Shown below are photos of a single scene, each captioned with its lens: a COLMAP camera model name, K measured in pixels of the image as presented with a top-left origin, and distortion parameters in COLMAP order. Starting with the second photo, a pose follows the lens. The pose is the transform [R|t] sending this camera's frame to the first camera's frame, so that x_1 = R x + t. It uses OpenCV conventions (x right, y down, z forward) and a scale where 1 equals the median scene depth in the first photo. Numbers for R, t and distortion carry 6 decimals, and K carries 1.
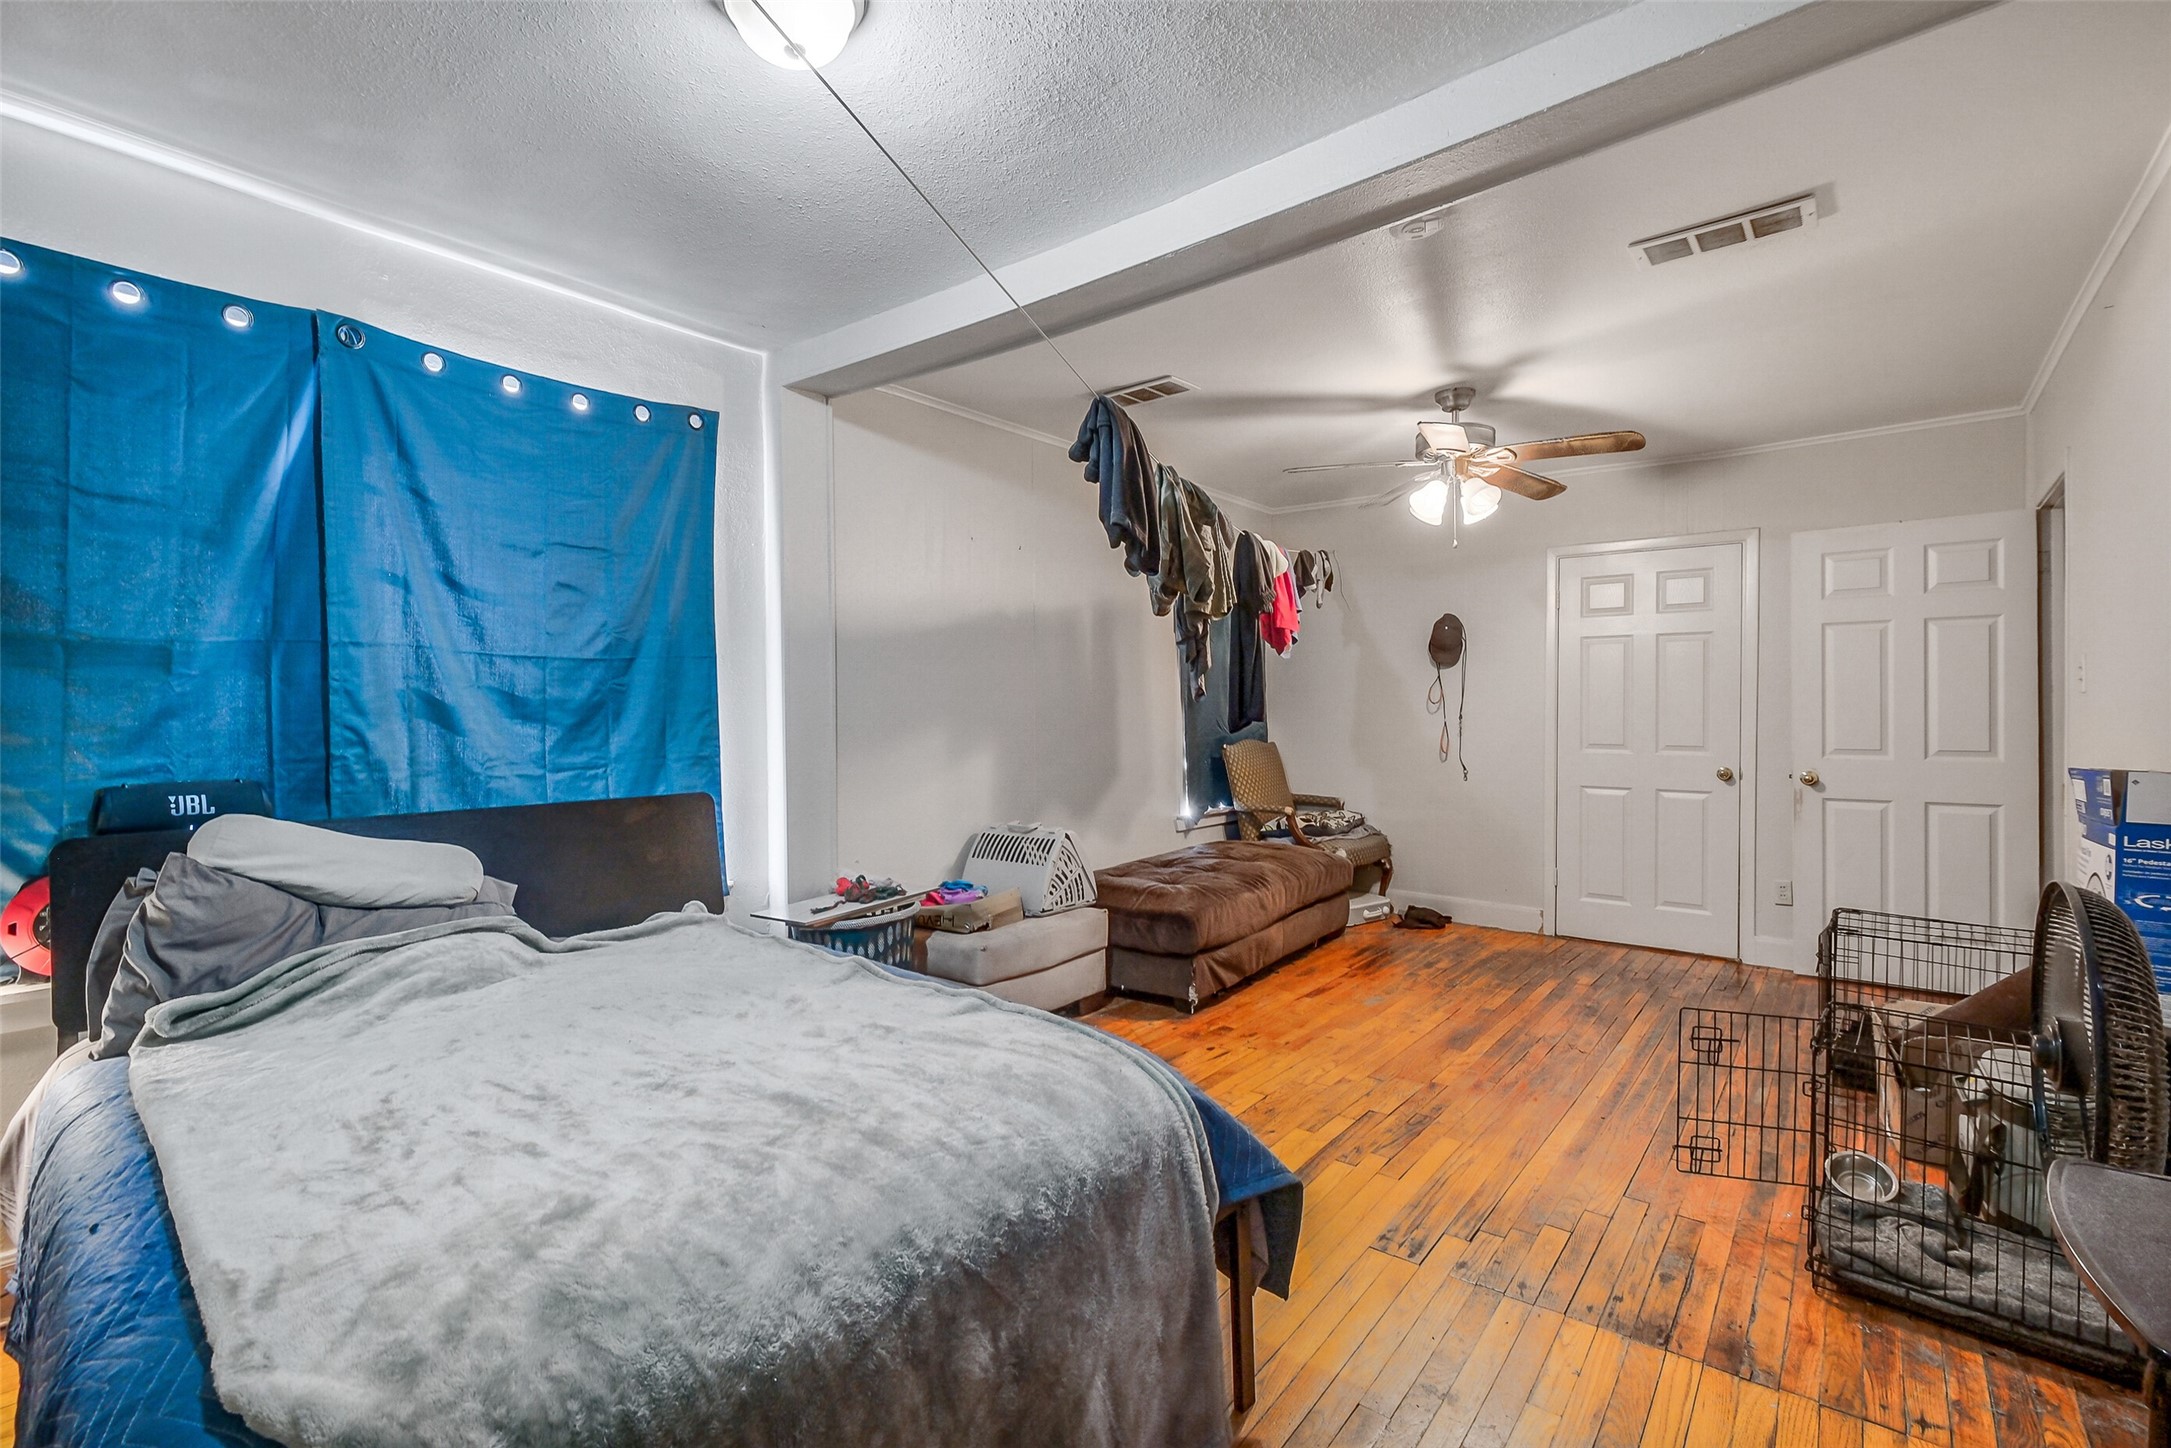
lens RADIAL K [[951.6, 0, 1084.2], [0, 951.6, 718.4], [0, 0, 1]] dist [-0.003530, -0.000348]
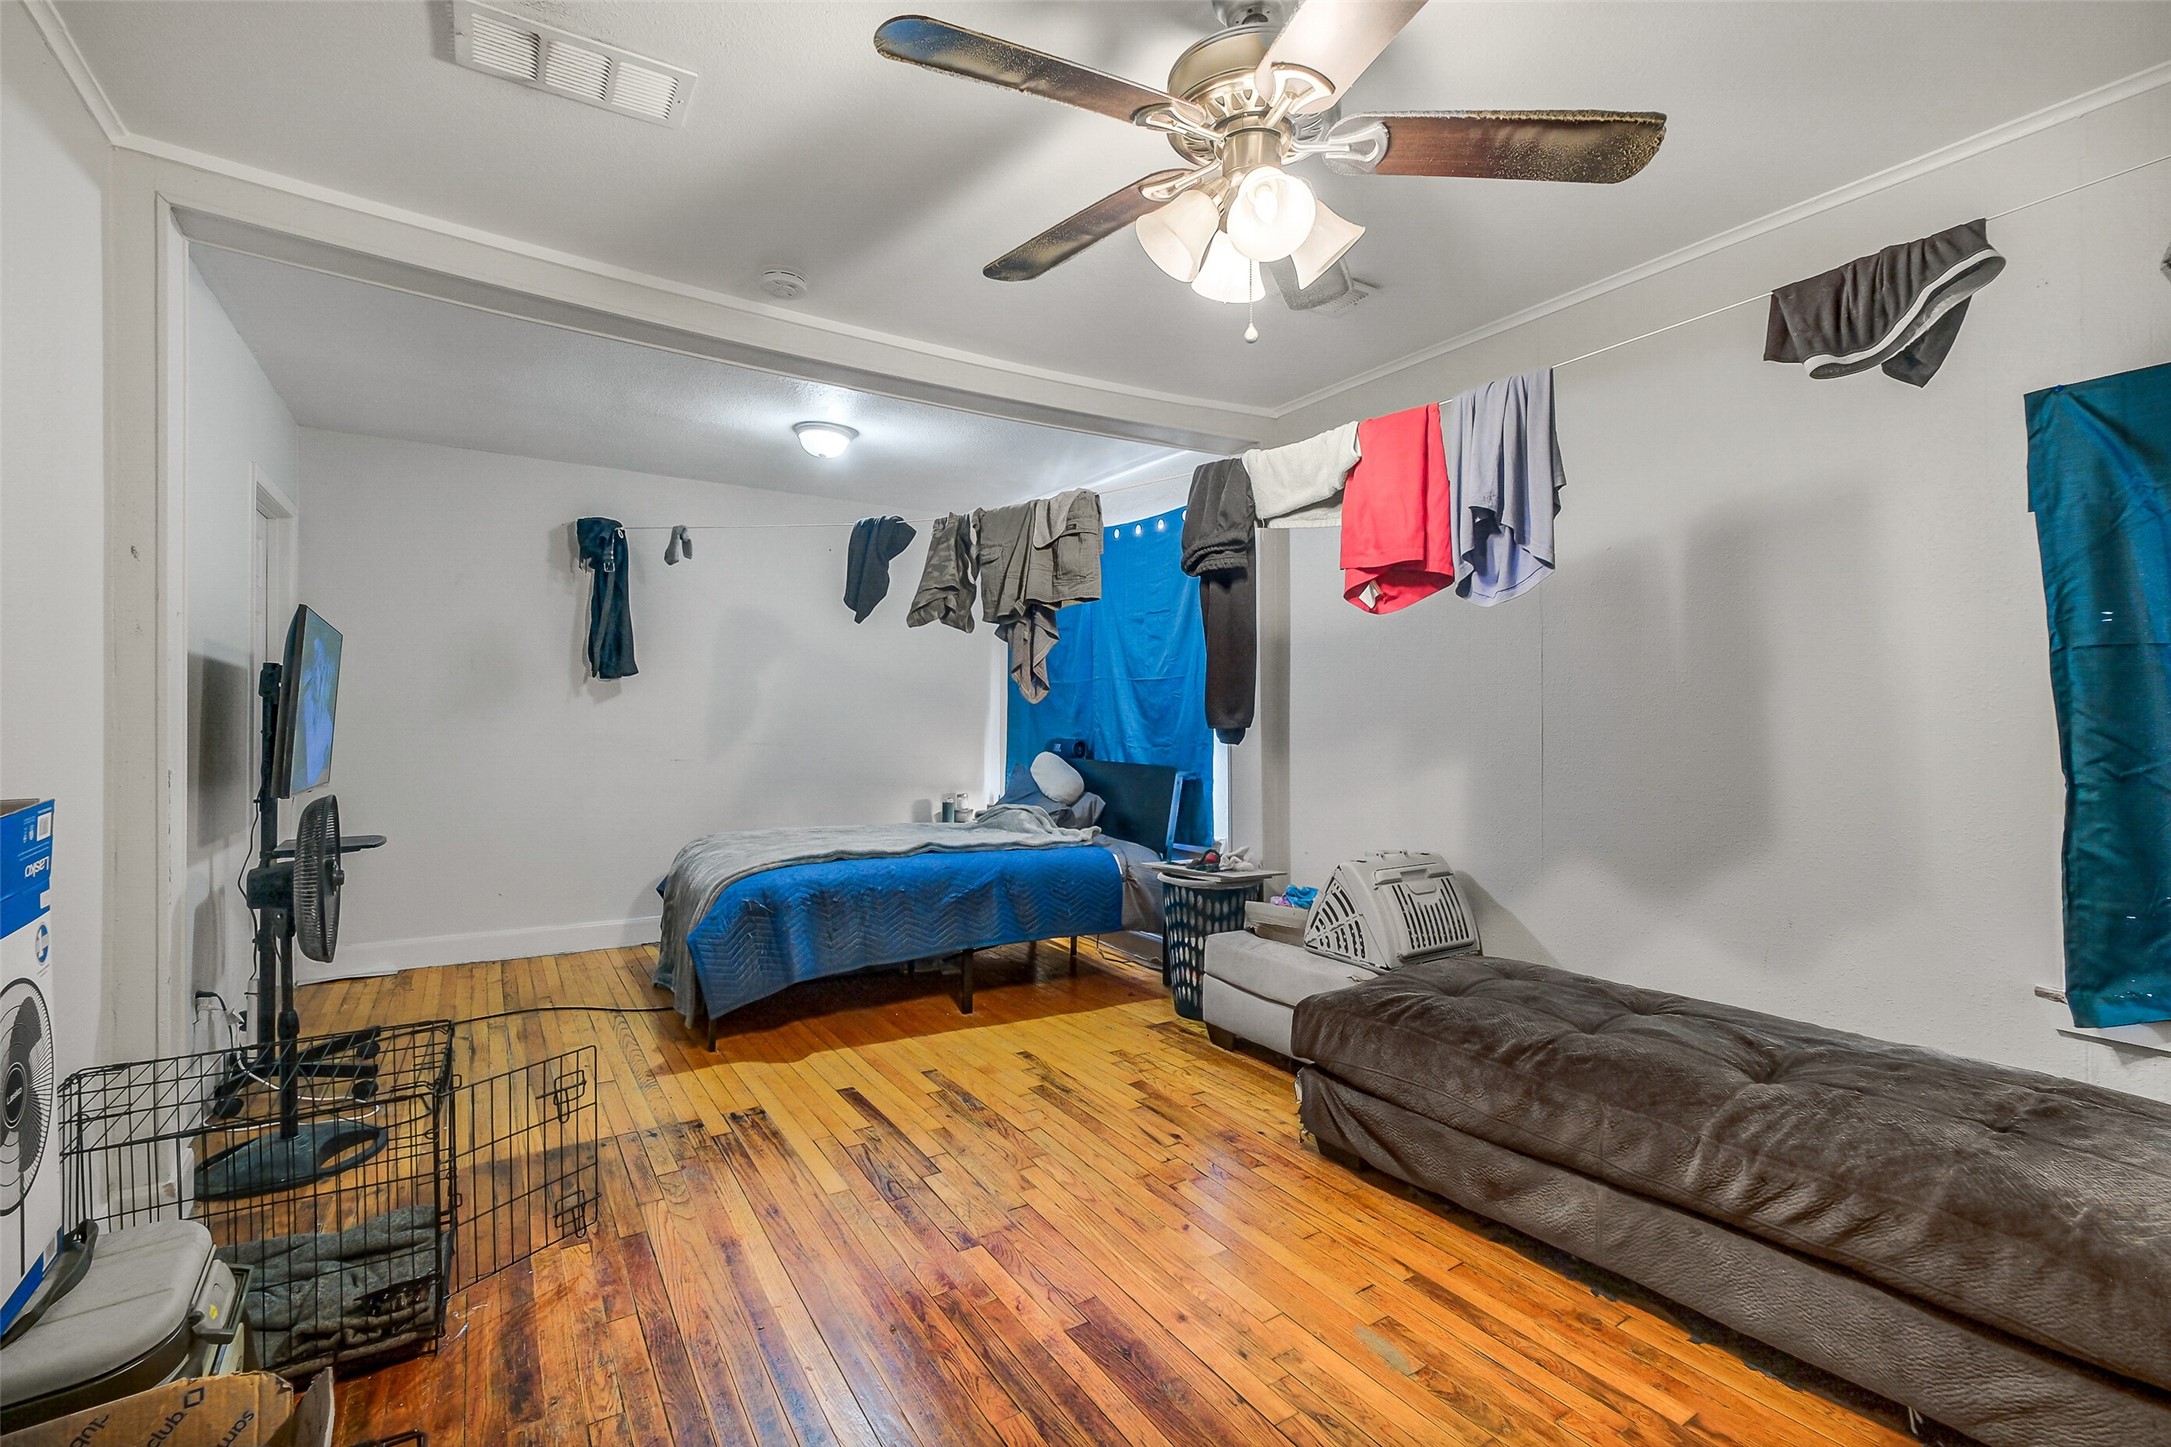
lens RADIAL K [[951.6, 0, 1083.7], [0, 951.6, 720.4], [0, 0, 1]] dist [-0.003530, -0.000348]
pose [[-0.307942, 0.006975, -0.951380, 0.889113], [-0.013972, 0.999832, 0.011853, -0.008378], [0.951303, 0.016943, -0.307792, 1.138244]]
